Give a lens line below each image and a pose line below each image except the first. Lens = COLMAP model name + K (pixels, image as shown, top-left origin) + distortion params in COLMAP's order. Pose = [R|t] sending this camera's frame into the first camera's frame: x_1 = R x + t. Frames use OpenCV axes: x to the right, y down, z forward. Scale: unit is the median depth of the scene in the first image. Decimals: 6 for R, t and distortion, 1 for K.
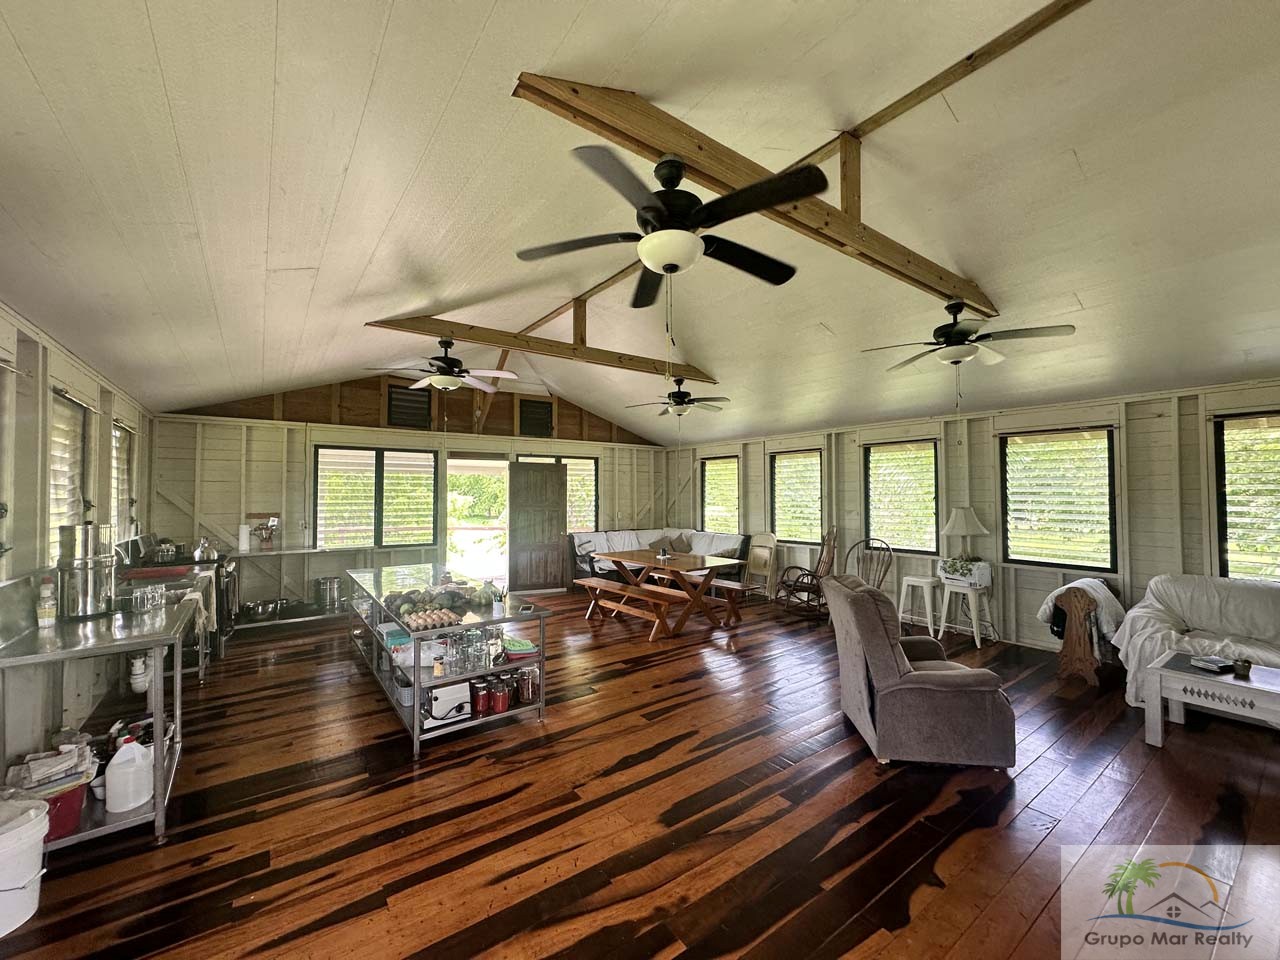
lens RADIAL K [[512.8, 0, 640.0], [0, 512.8, 480.0], [0, 0, 1]] dist [-0.000417, -0.000039]
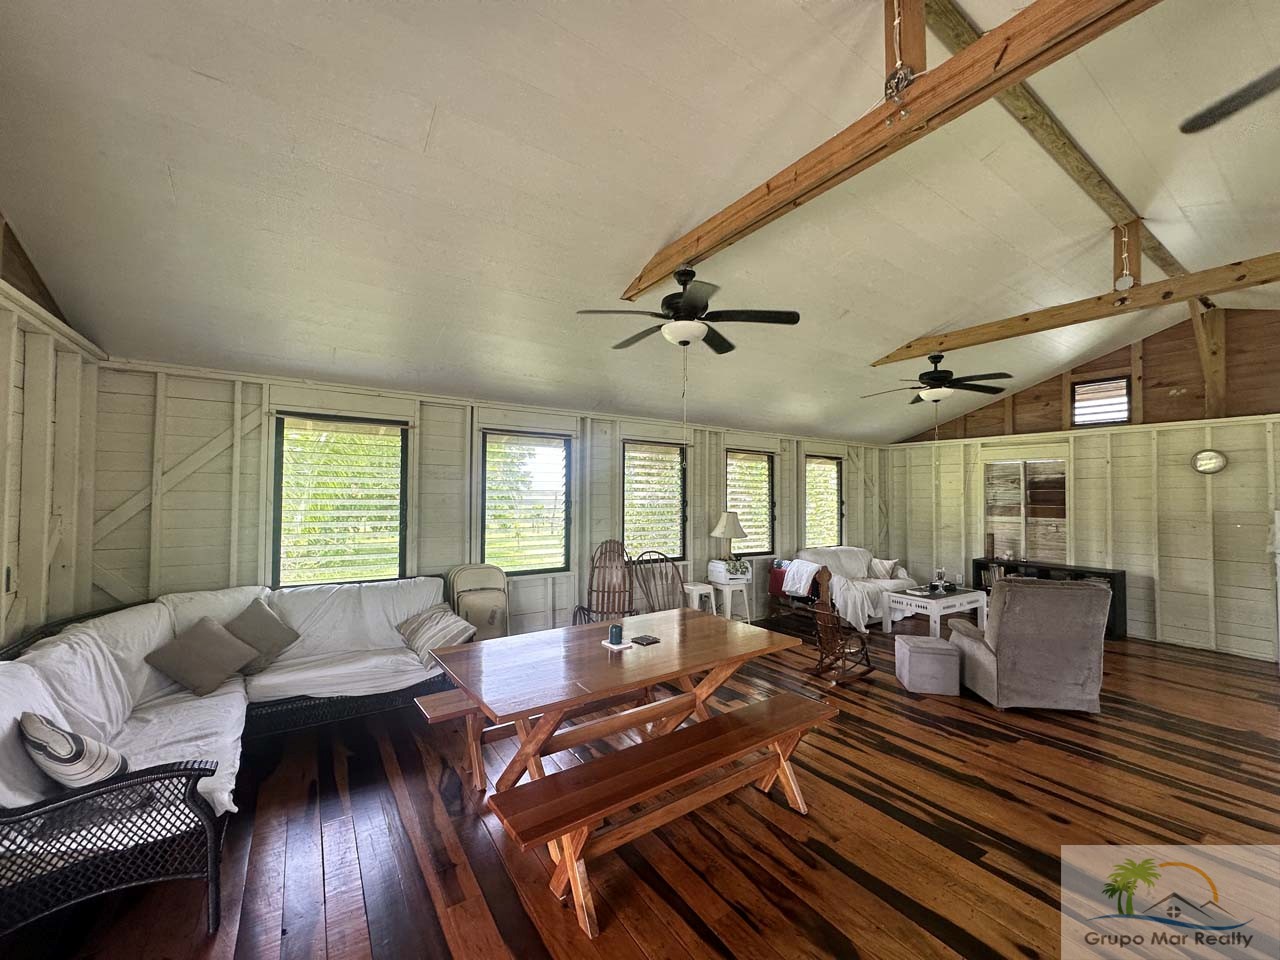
lens RADIAL K [[512.5, 0, 640.0], [0, 512.5, 480.0], [0, 0, 1]] dist [-0.000294, -0.000061]
pose [[0.046931, 0.012246, 0.998823, -0.370354], [-0.054821, 0.998449, -0.009666, 0.004227], [-0.997393, -0.054302, 0.047529, 0.872605]]
